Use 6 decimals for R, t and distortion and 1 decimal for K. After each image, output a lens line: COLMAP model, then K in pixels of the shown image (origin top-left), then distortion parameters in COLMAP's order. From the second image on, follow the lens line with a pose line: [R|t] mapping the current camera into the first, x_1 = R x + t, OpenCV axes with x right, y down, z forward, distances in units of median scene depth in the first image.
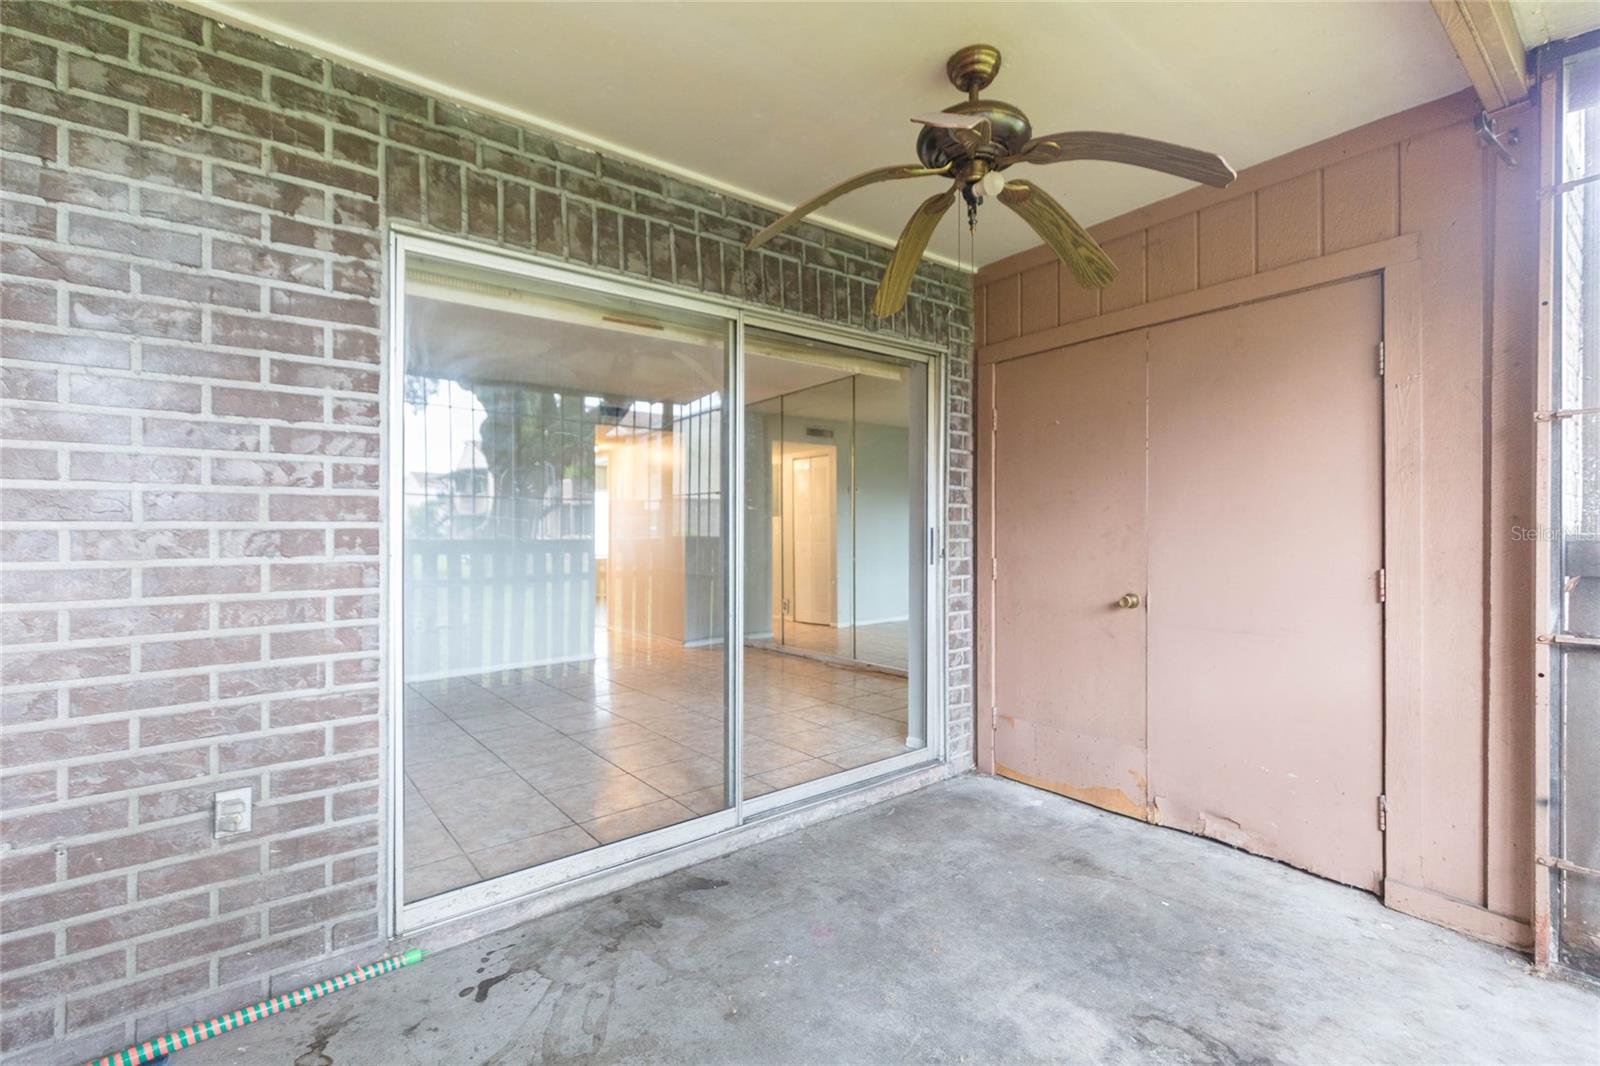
lens RADIAL K [[719.2, 0, 800.0], [0, 719.2, 533.0], [0, 0, 1]] dist [0.001144, -0.000073]
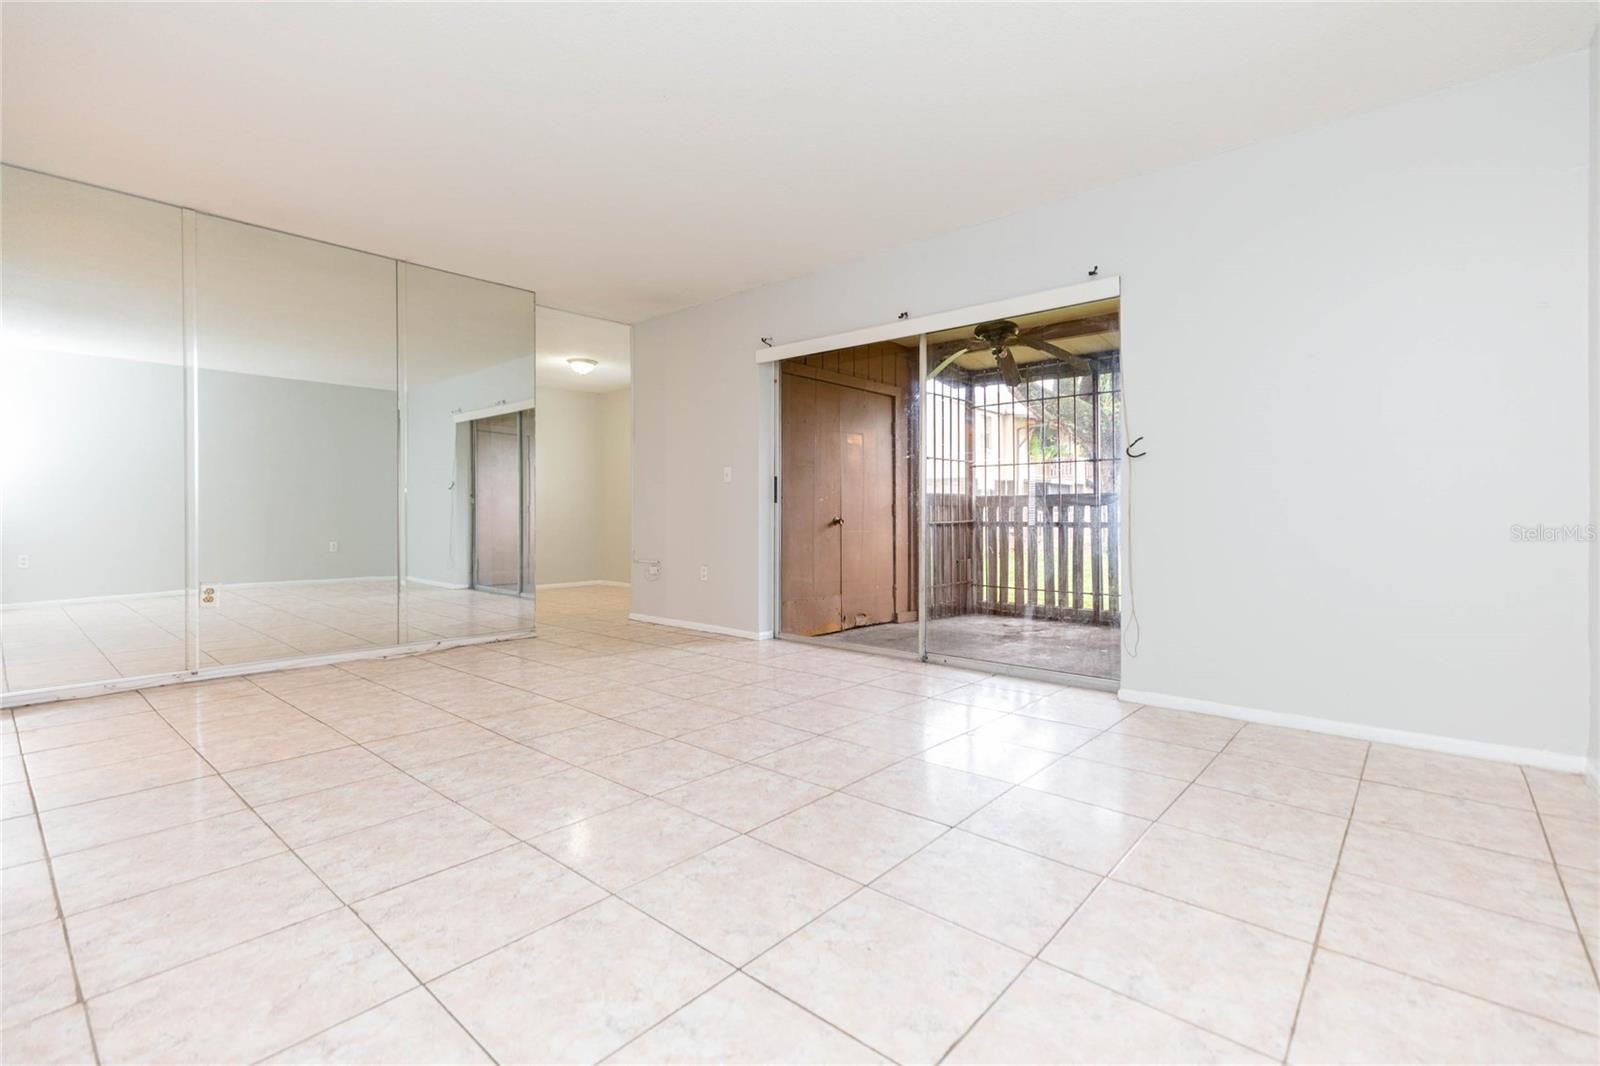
lens RADIAL K [[724.3, 0, 803.1], [0, 724.3, 490.6], [0, 0, 1]] dist [0.003165, -0.000643]
pose [[-0.181931, 0.046158, 0.982227, -1.645248], [-0.000664, 0.998892, -0.047064, 0.115113], [-0.983311, -0.009215, -0.181699, 1.610770]]
